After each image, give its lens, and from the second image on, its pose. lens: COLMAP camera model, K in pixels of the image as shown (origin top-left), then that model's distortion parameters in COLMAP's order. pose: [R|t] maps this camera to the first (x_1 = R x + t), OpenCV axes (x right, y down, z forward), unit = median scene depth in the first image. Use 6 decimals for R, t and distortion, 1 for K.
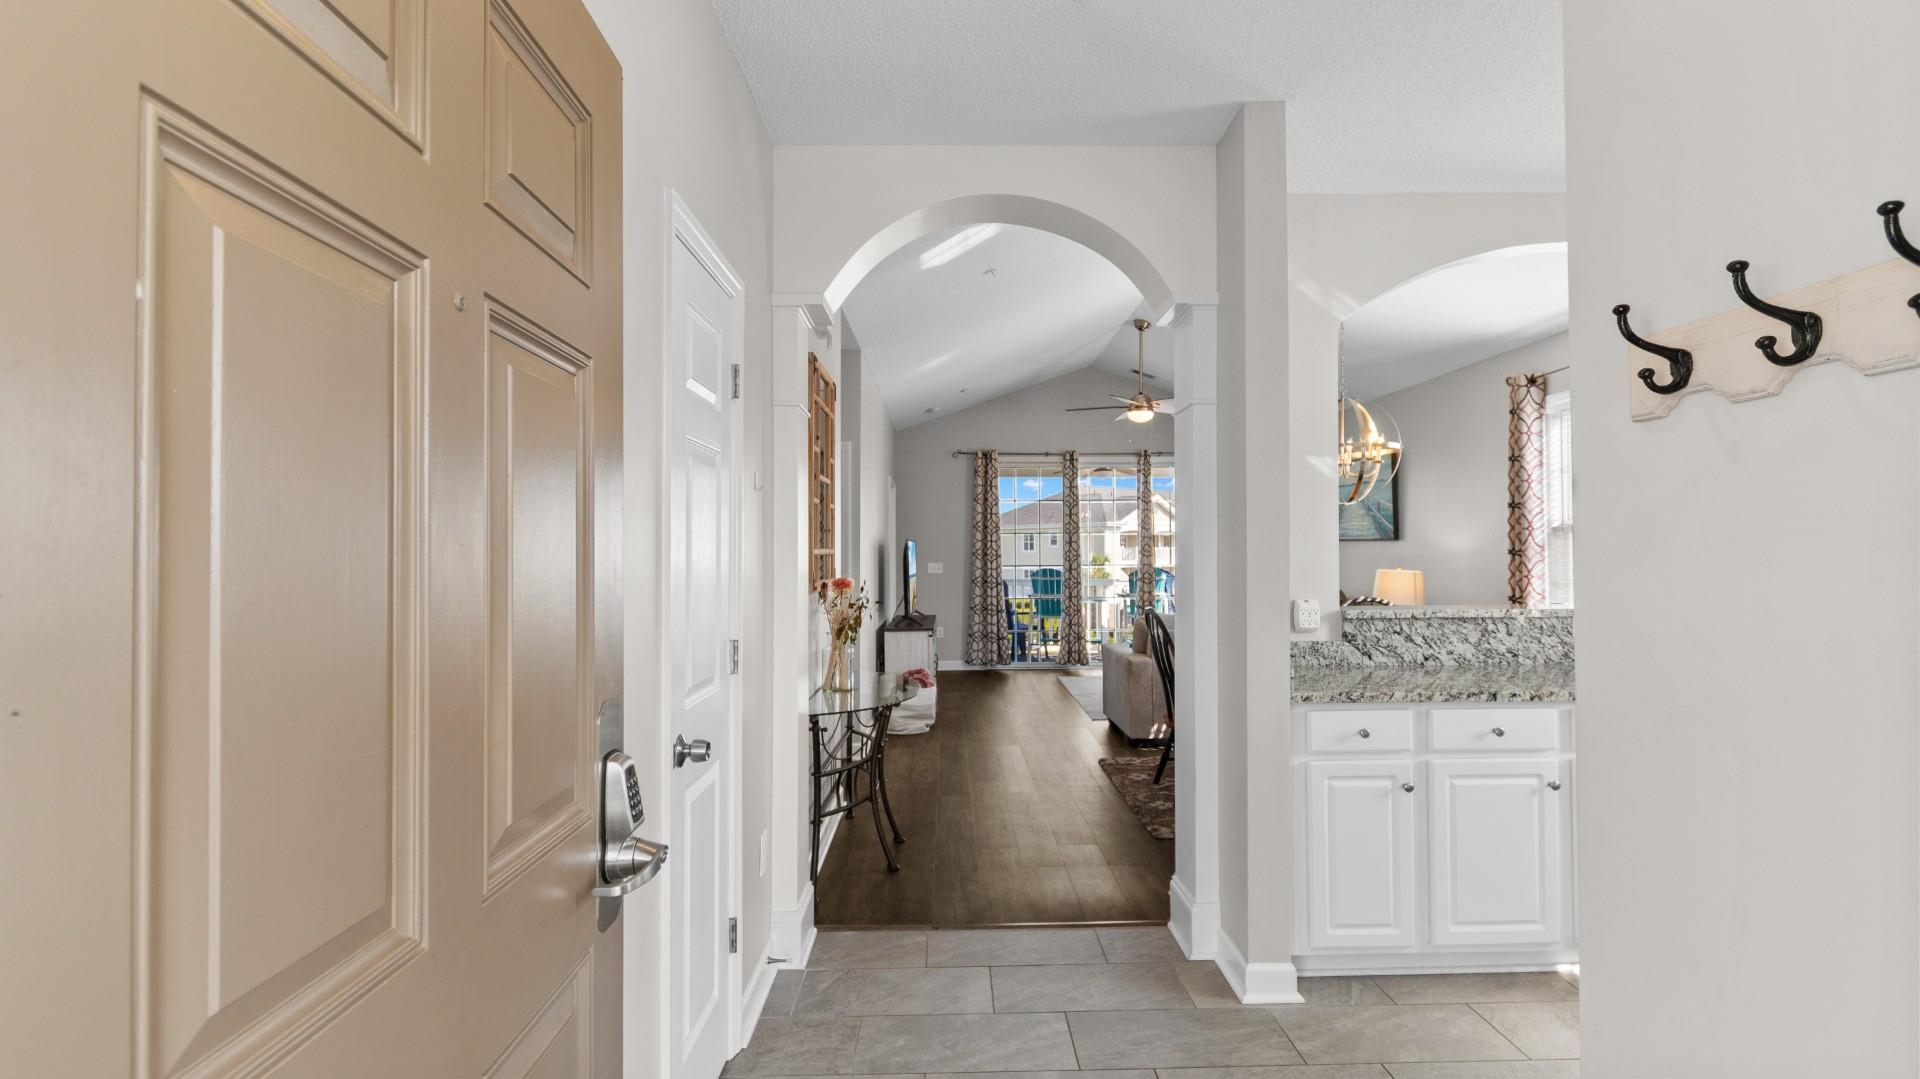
lens RADIAL K [[909.9, 0, 946.9], [0, 909.9, 538.1], [0, 0, 1]] dist [0.006715, 0.000068]
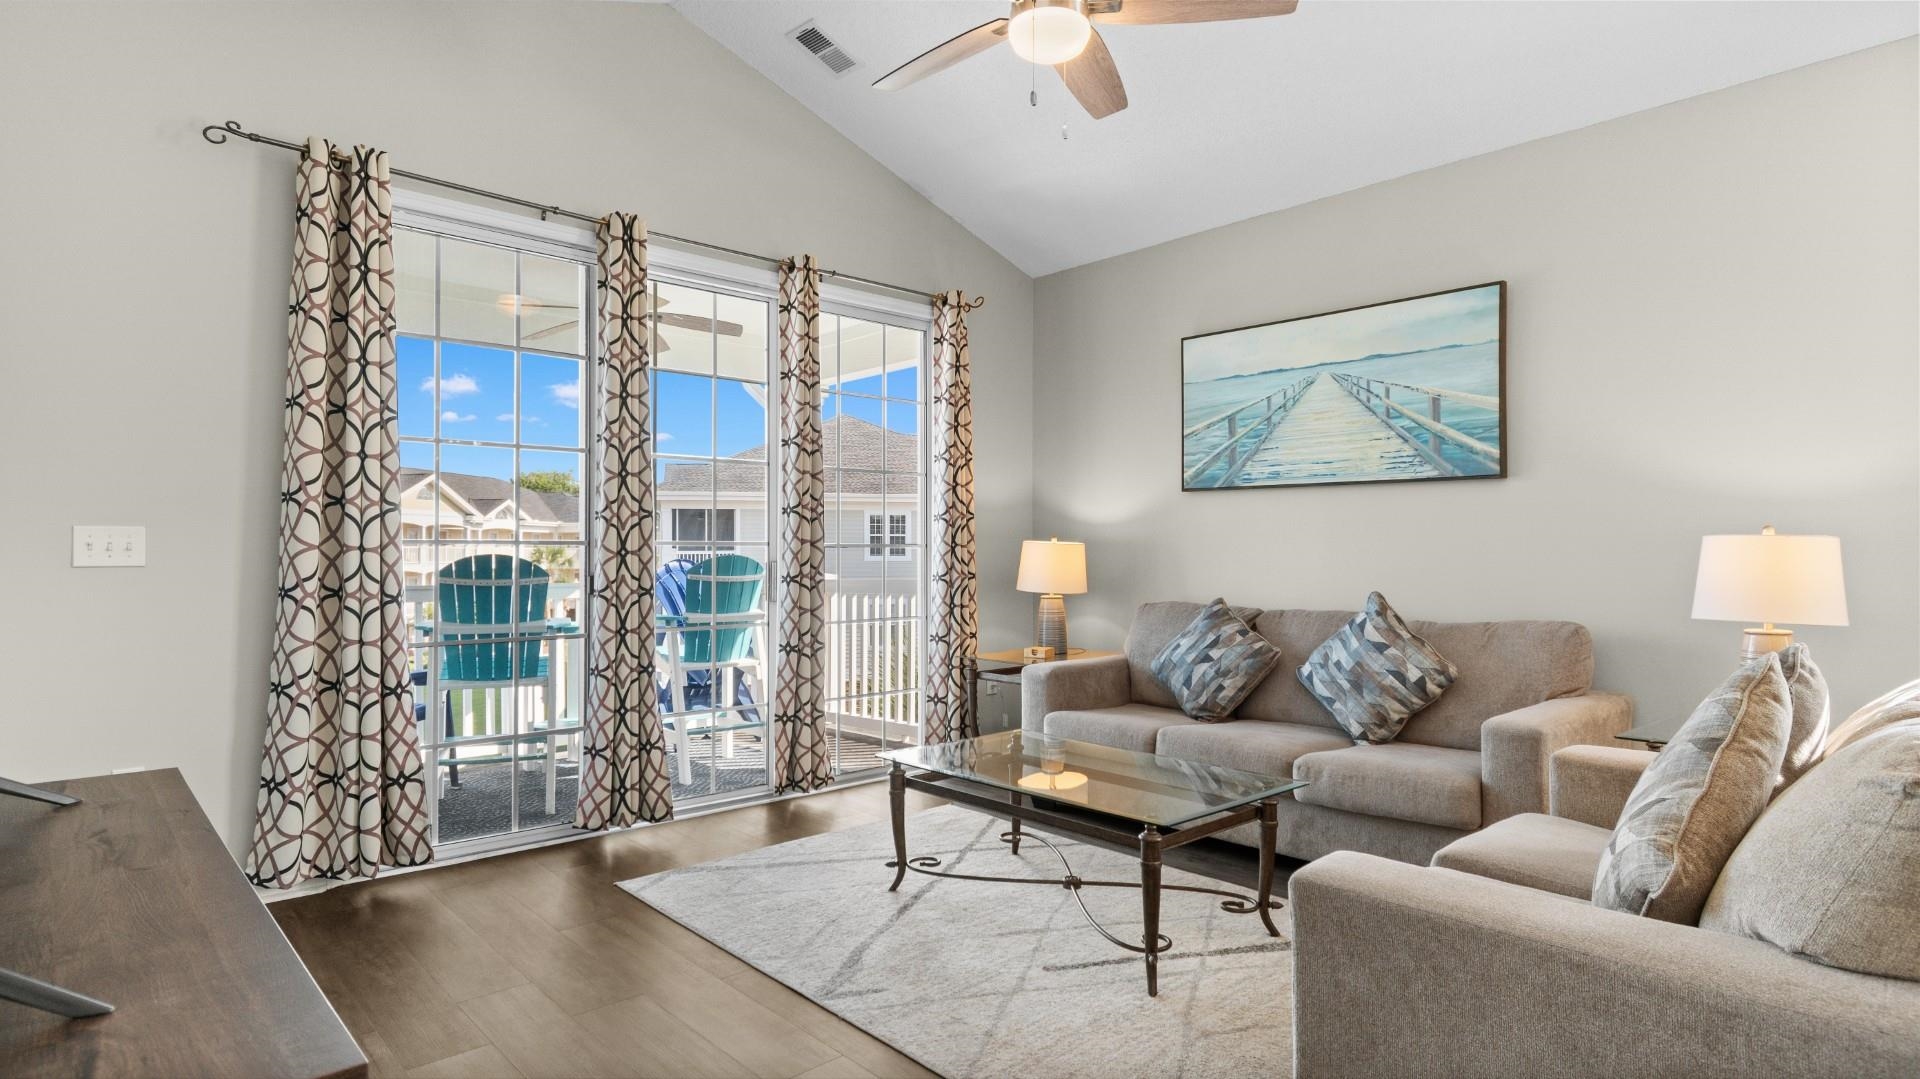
lens RADIAL K [[1047.2, 0, 978.5], [0, 1047.2, 539.8], [0, 0, 1]] dist [-0.001232, -0.000918]
pose [[0.762425, 0.014196, 0.646921, -0.017995], [-0.014558, 0.999883, -0.004784, 0.029373], [-0.646913, -0.005771, 0.762542, 0.609887]]
